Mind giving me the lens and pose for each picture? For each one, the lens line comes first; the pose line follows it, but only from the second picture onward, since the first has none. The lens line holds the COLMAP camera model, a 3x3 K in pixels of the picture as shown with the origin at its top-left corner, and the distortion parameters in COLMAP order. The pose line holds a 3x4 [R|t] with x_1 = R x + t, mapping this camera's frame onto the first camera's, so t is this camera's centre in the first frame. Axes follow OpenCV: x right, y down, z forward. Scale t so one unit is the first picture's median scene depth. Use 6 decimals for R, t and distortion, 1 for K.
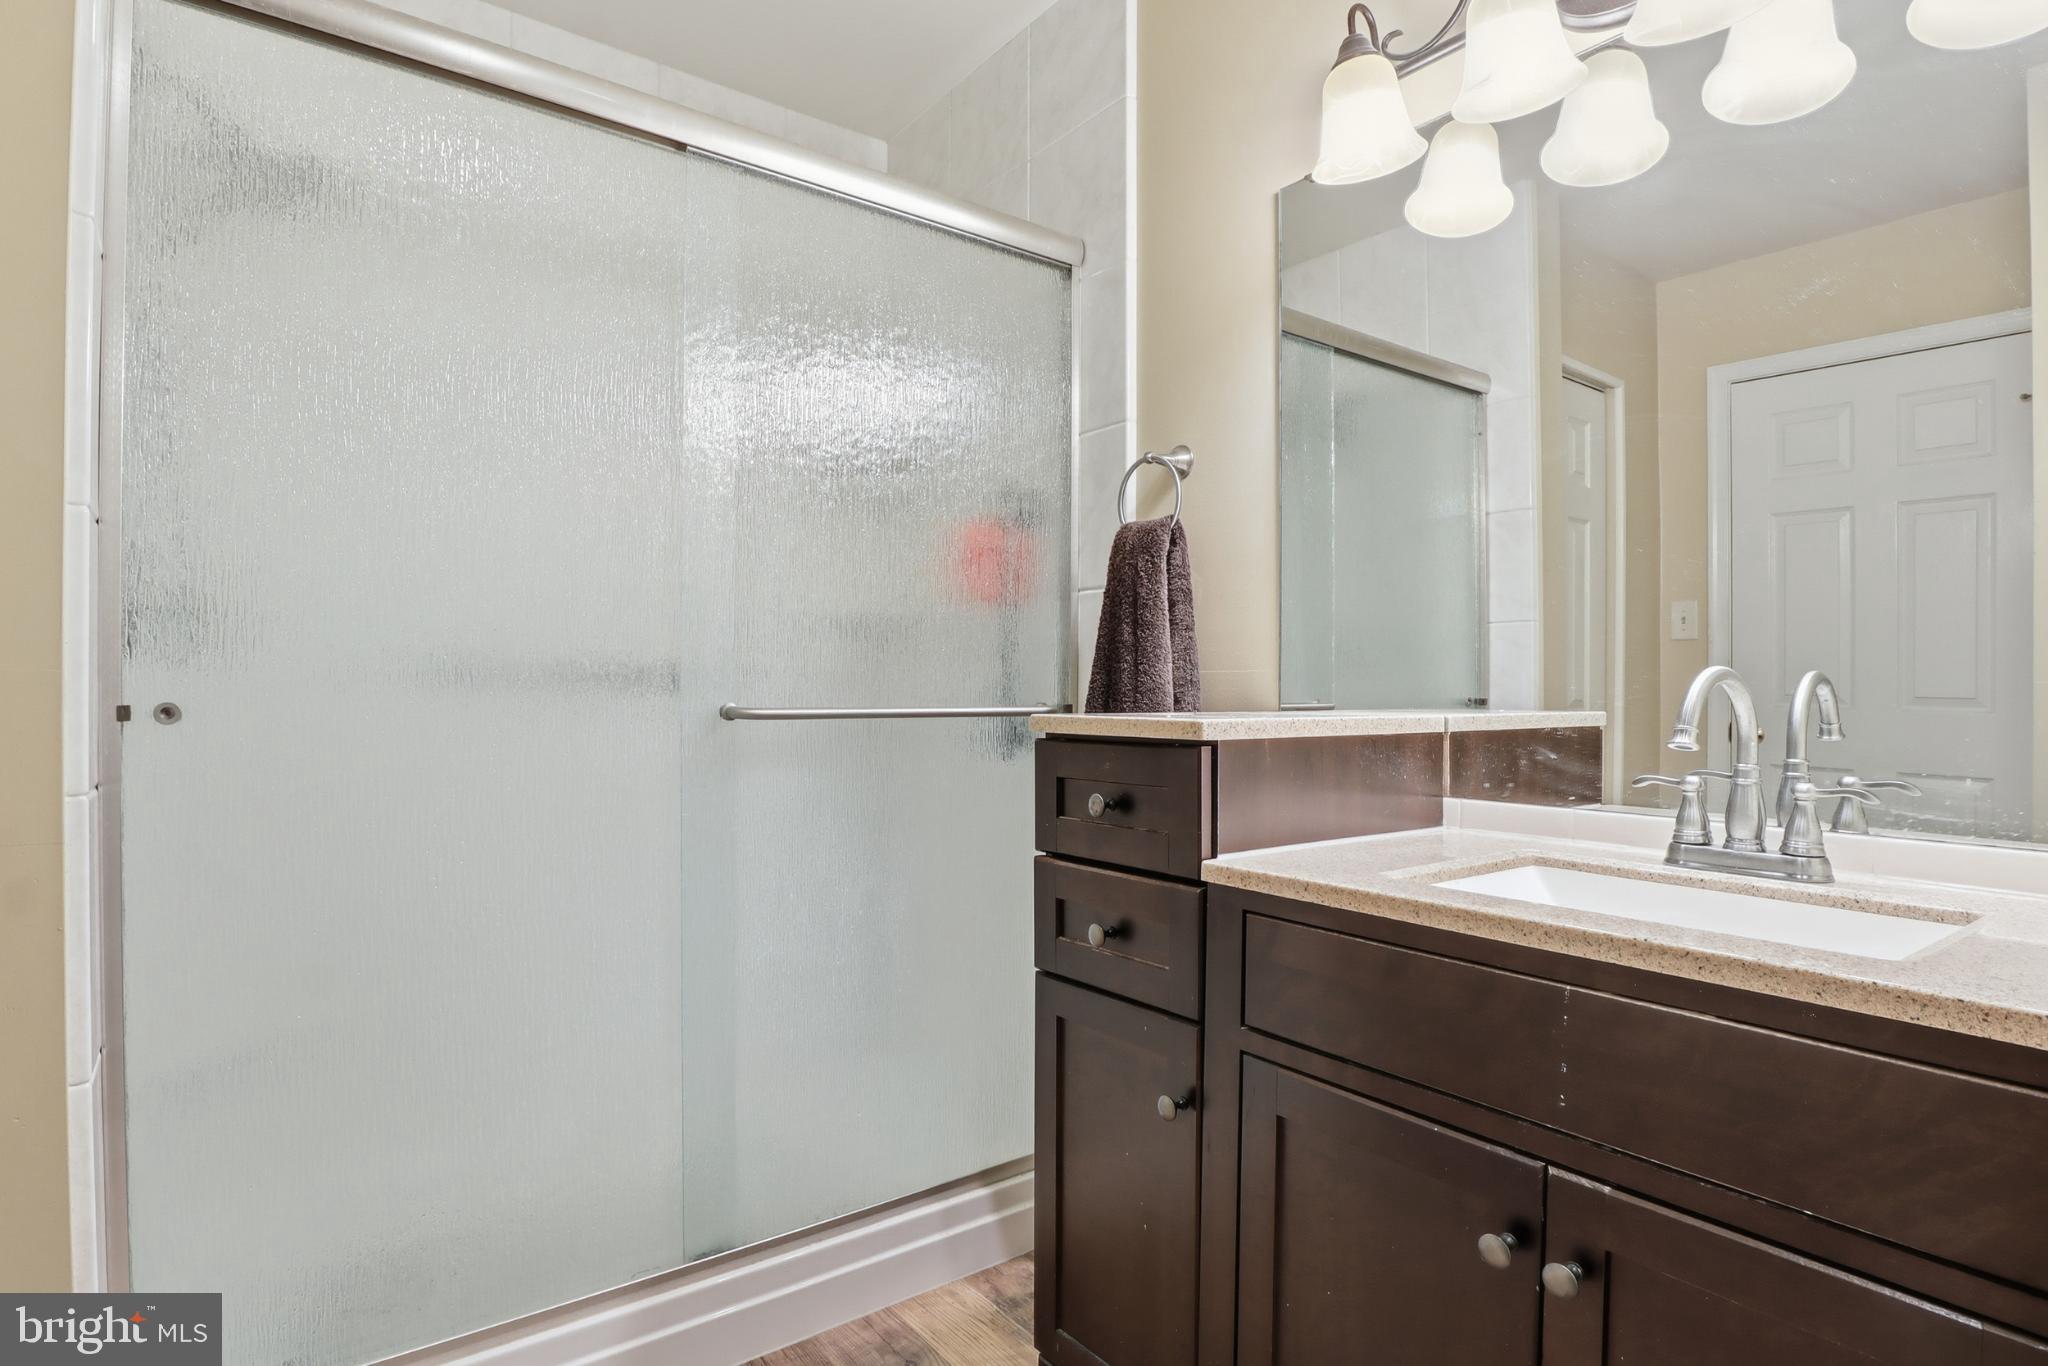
lens RADIAL K [[1082.8, 0, 1025.6], [0, 1082.8, 706.6], [0, 0, 1]] dist [-0.038664, 0.016985]
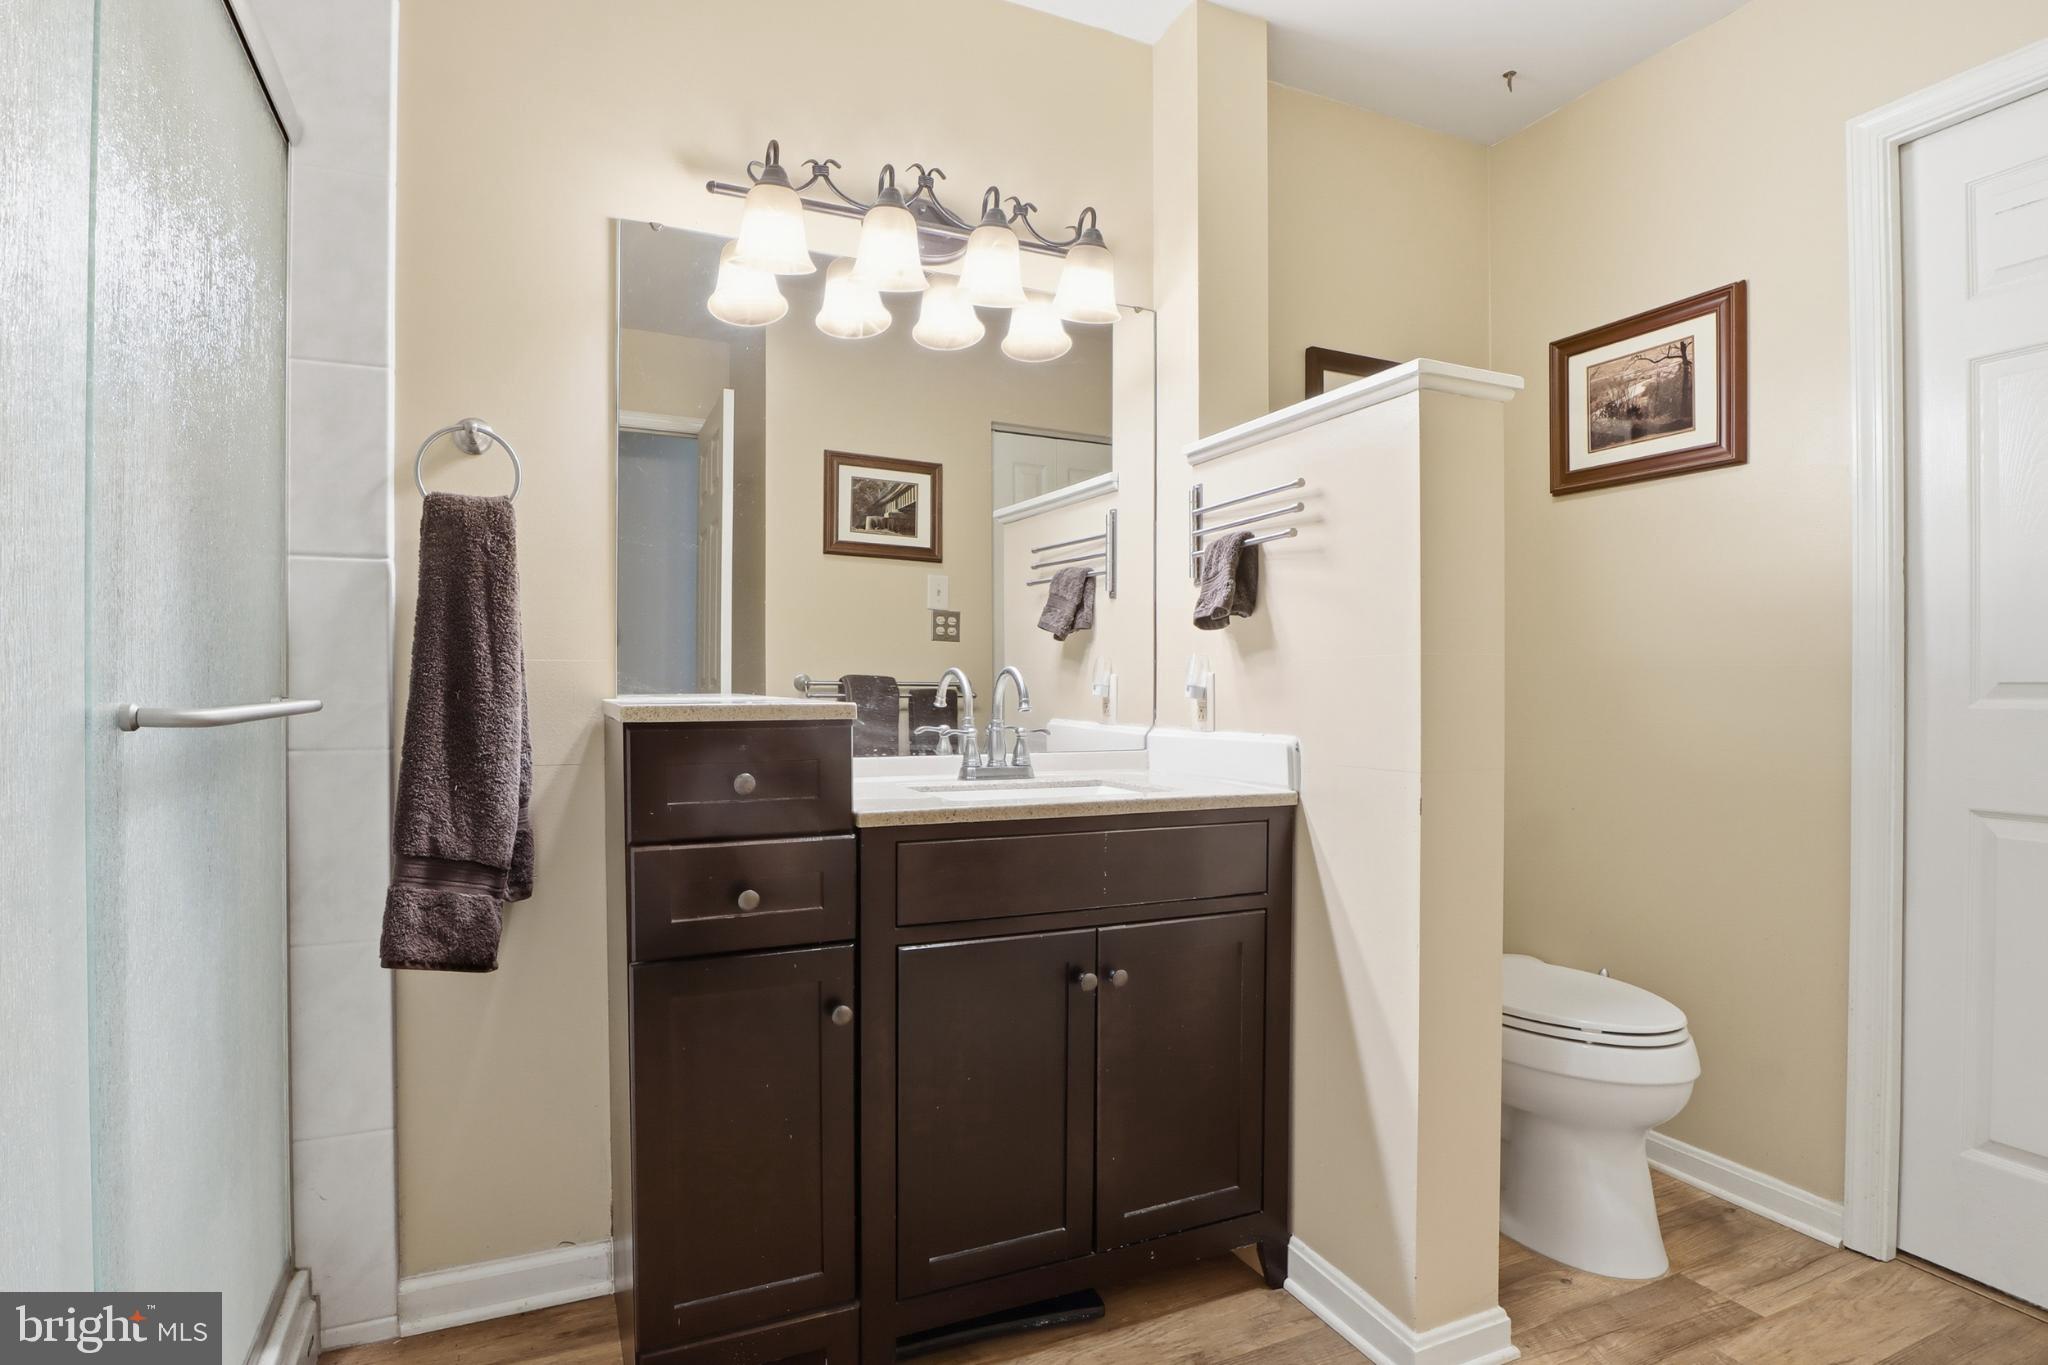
lens RADIAL K [[1082.8, 0, 1025.6], [0, 1082.8, 706.1], [0, 0, 1]] dist [-0.038664, 0.016985]
pose [[0.225862, -0.031241, 0.973658, -1.053345], [0.012082, 0.999499, 0.029268, -0.019855], [-0.974084, 0.005153, 0.226126, 0.509154]]
